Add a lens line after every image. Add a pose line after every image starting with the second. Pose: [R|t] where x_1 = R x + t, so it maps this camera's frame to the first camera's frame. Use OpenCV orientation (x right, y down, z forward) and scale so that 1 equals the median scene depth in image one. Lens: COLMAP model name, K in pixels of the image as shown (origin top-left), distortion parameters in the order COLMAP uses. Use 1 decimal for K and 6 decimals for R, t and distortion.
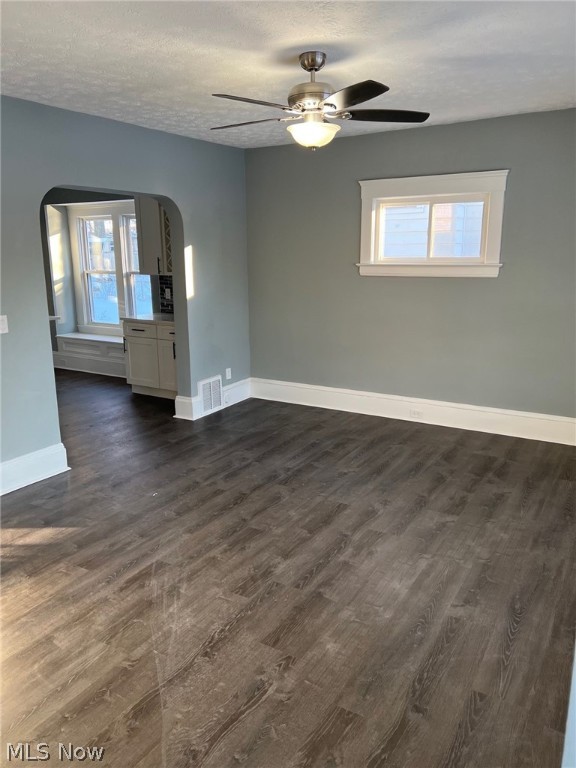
lens RADIAL K [[578.0, 0, 289.7], [0, 578.0, 385.2], [0, 0, 1]] dist [0.032987, -0.023675]
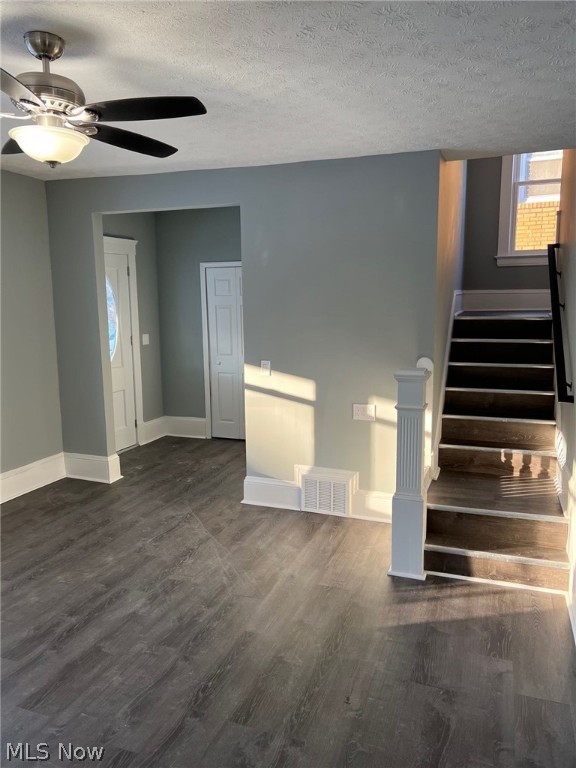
lens RADIAL K [[578.0, 0, 289.0], [0, 578.0, 386.9], [0, 0, 1]] dist [0.032987, -0.023675]
pose [[-0.980392, 0.048244, -0.191062, -0.094604], [-0.024603, 0.932014, 0.361586, -0.416578], [0.195517, 0.359197, -0.912552, 1.809098]]
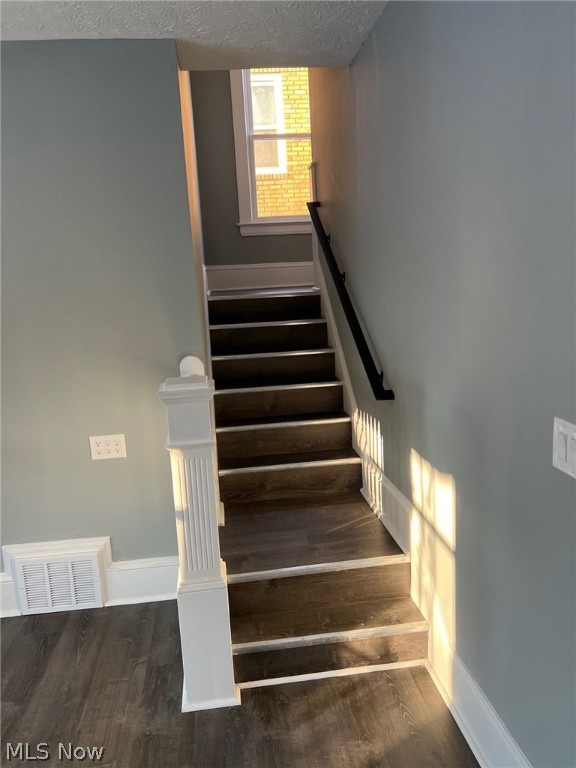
lens RADIAL K [[578.0, 0, 301.8], [0, 578.0, 384.9], [0, 0, 1]] dist [0.032987, -0.023675]
pose [[-0.771657, 0.169461, -0.613048, -0.224645], [-0.080599, 0.930031, 0.358534, -0.310761], [0.630911, 0.326076, -0.704007, 1.411653]]
